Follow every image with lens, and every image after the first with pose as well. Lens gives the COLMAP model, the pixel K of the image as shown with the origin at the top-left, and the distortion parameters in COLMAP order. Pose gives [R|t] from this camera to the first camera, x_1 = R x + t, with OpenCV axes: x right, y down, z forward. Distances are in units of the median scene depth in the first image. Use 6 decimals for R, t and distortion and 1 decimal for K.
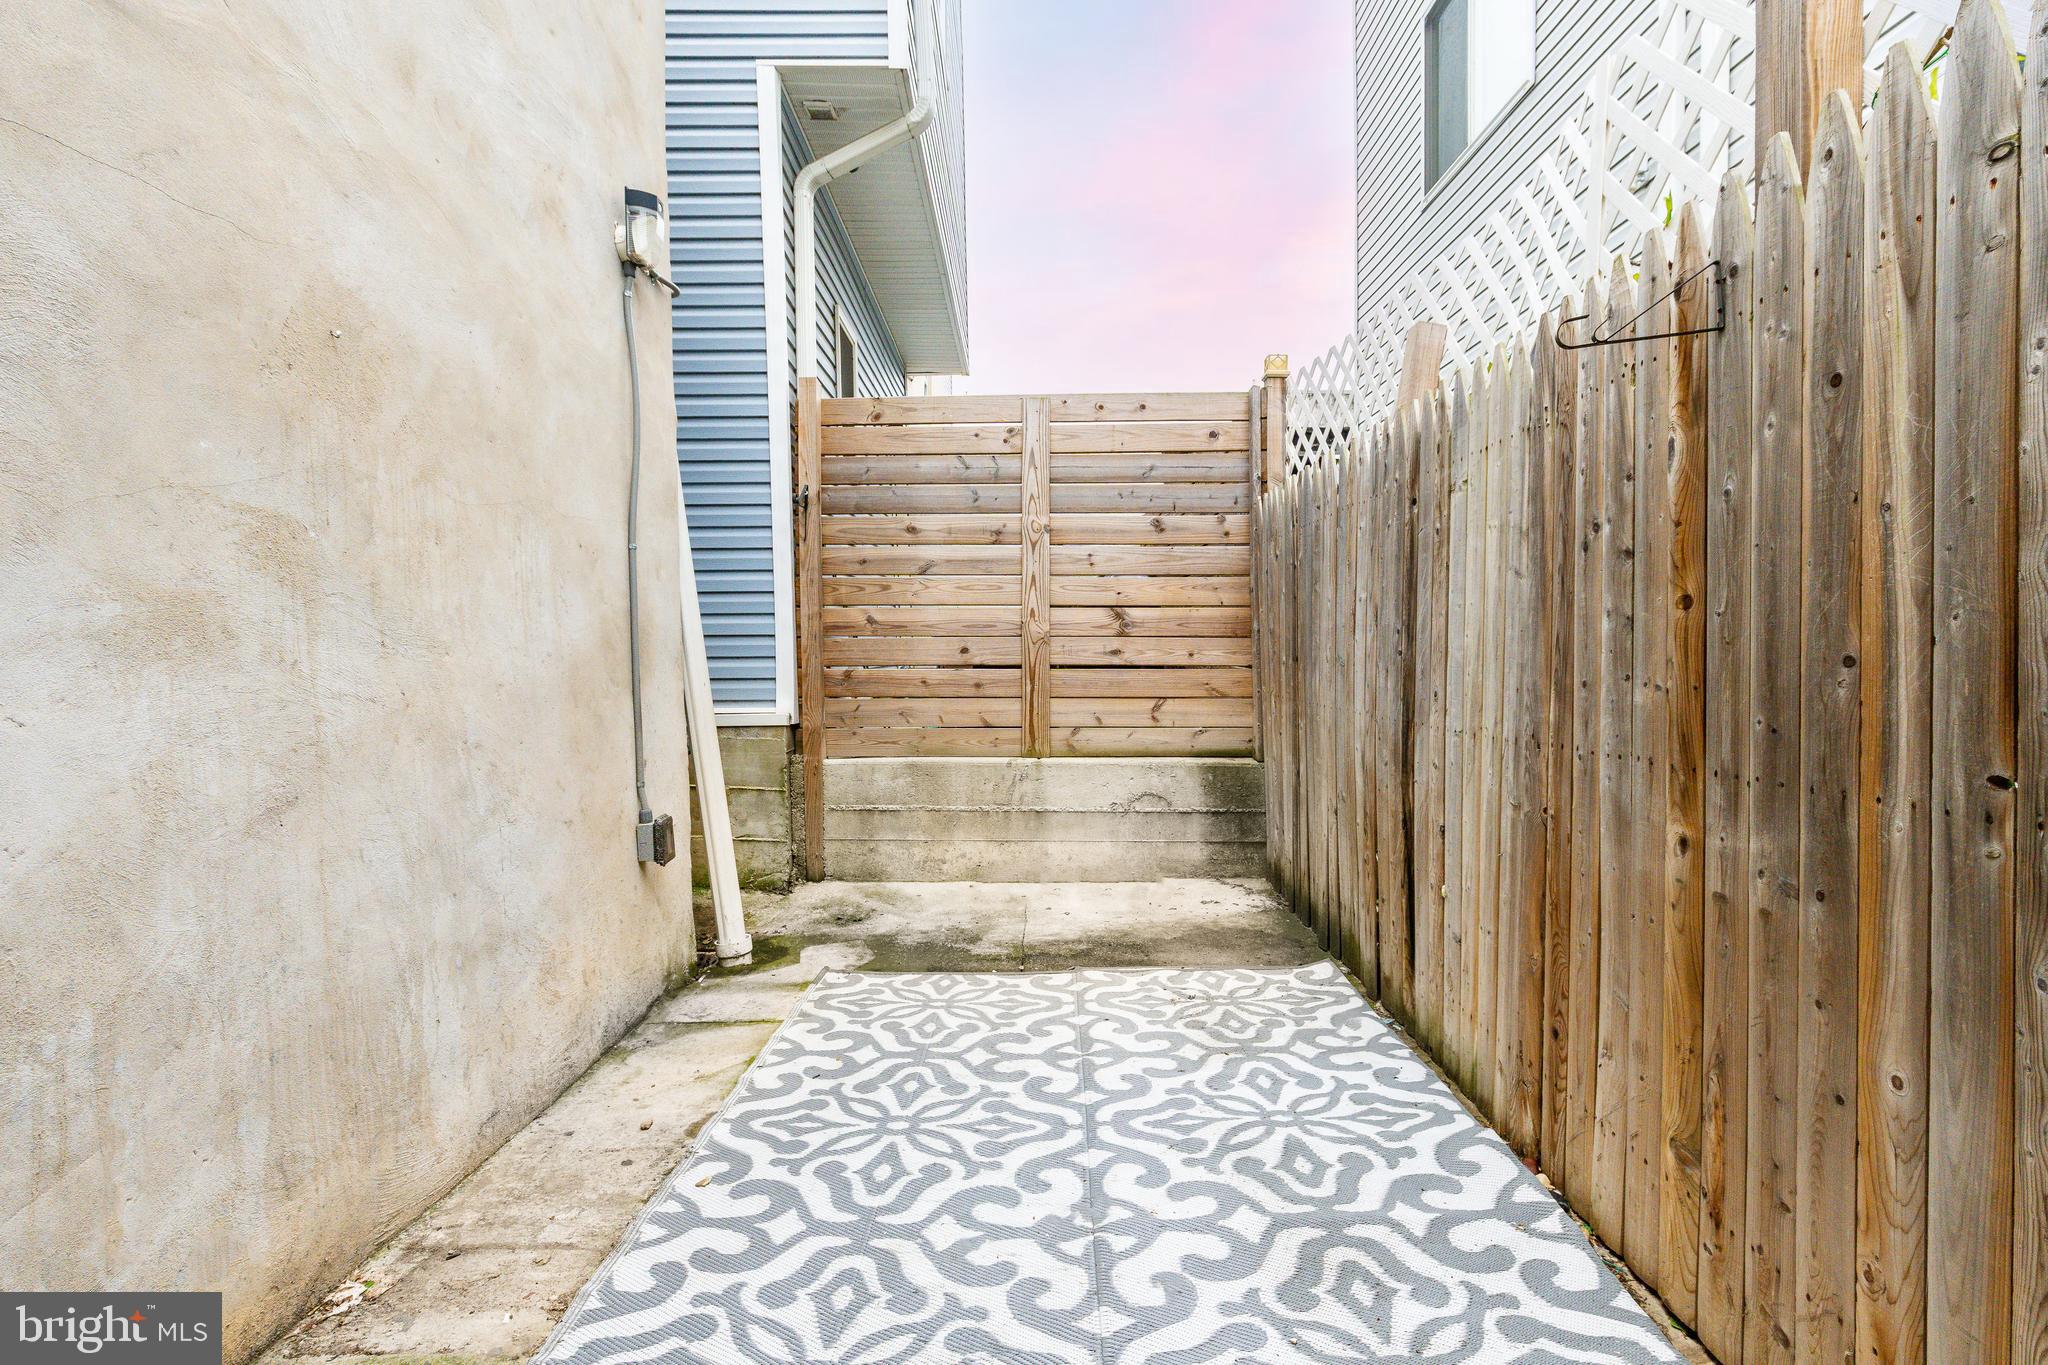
lens RADIAL K [[934.9, 0, 1028.8], [0, 934.9, 680.9], [0, 0, 1]] dist [-0.001475, 0.000705]
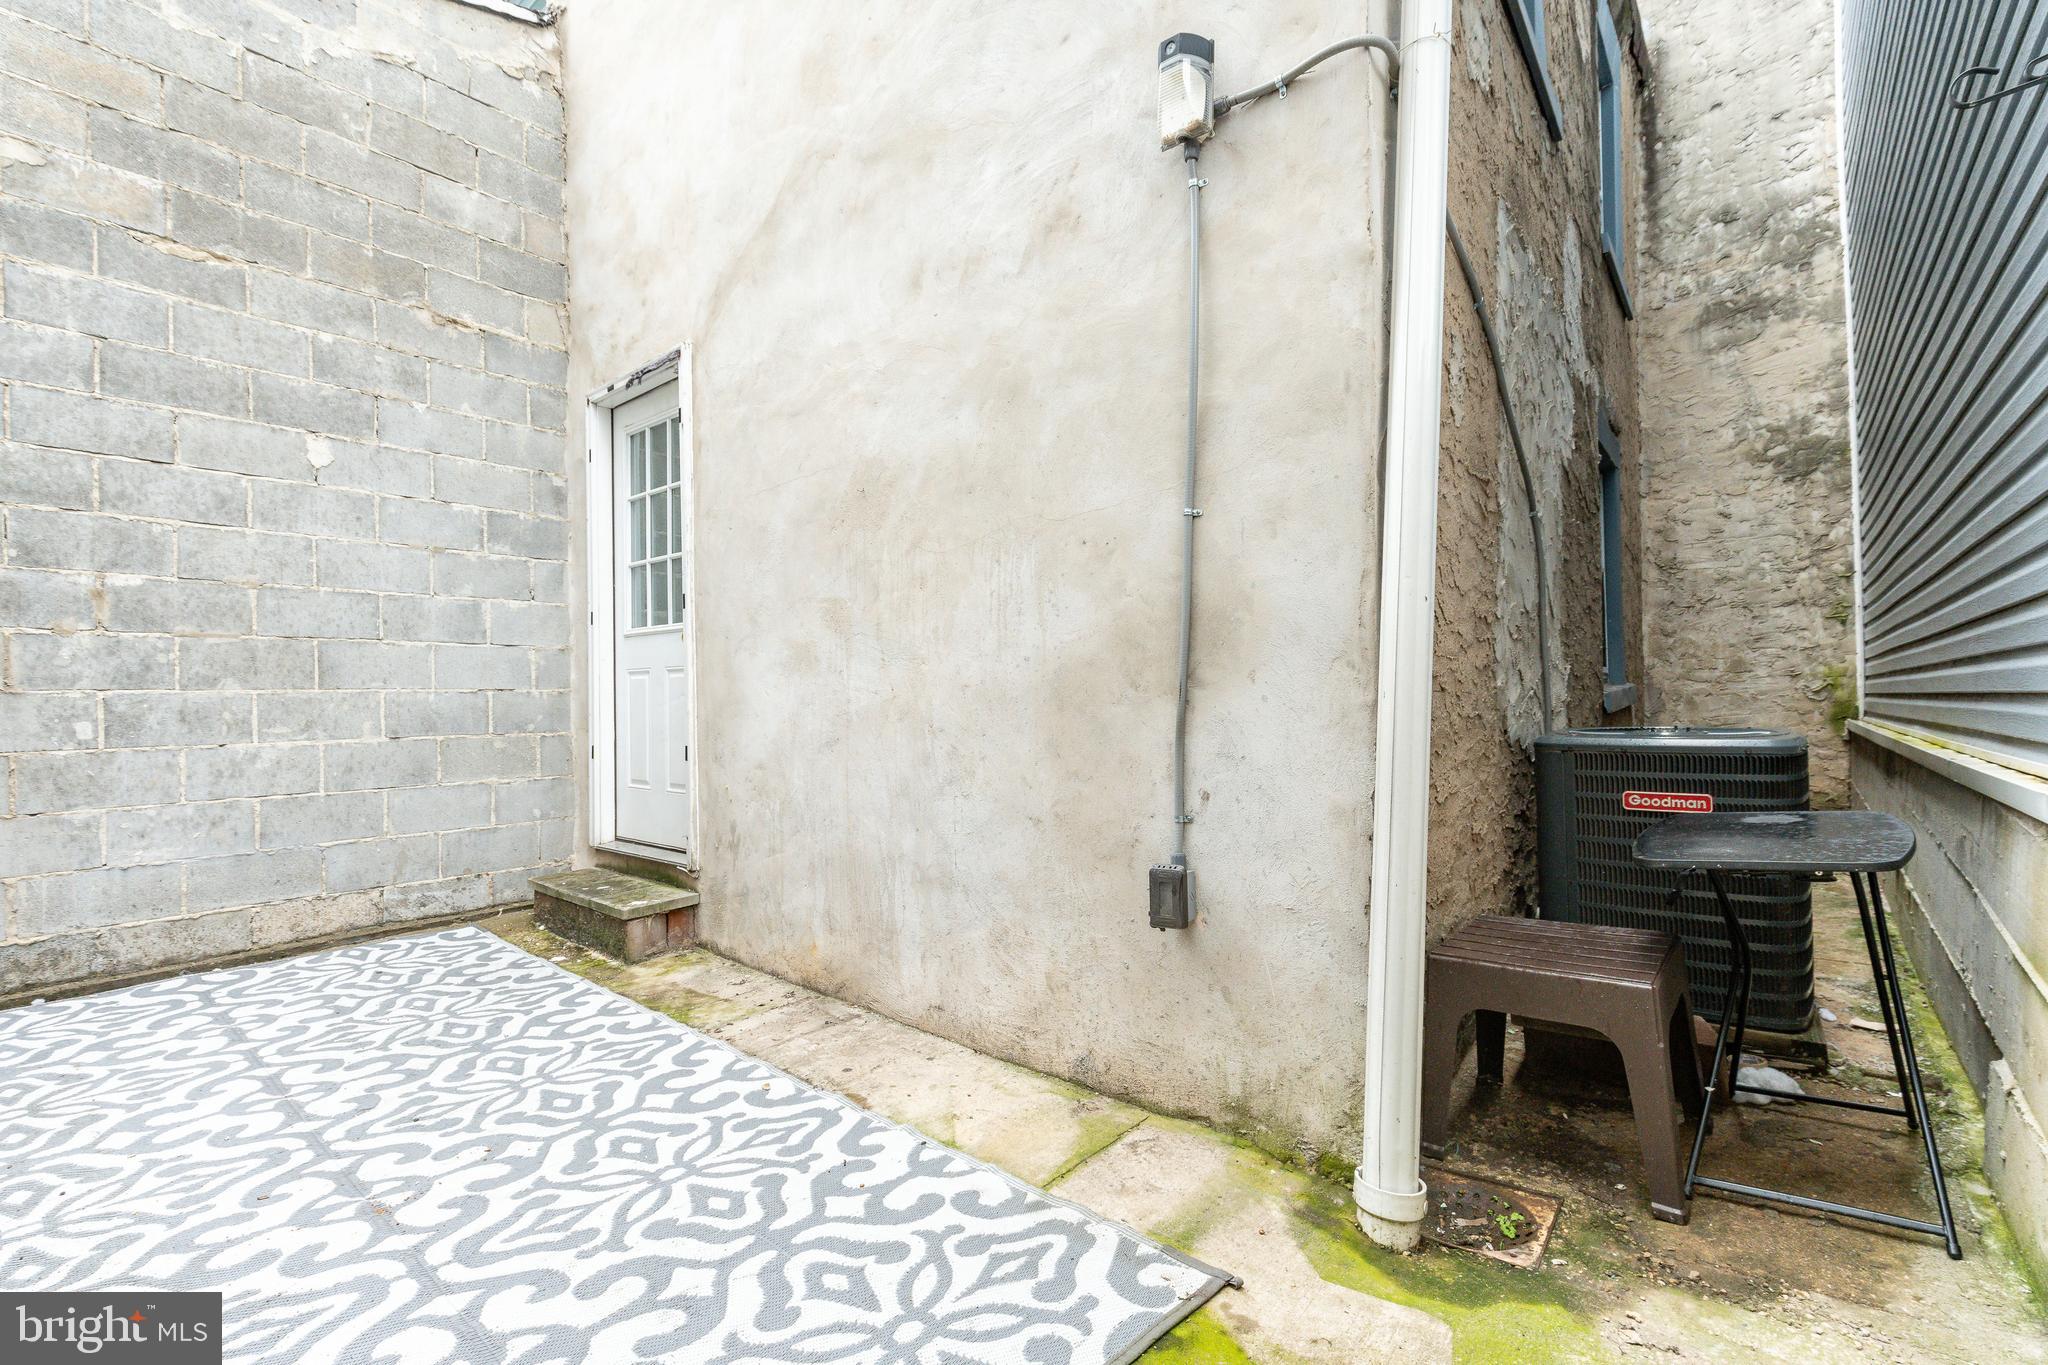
lens RADIAL K [[891.6, 0, 1035.6], [0, 891.6, 696.7], [0, 0, 1]] dist [0.013346, 0.000207]
pose [[-0.629571, 0.017958, -0.776735, 0.345401], [-0.003838, 0.999649, 0.026222, -0.014239], [0.776933, 0.019490, -0.629281, 2.036697]]
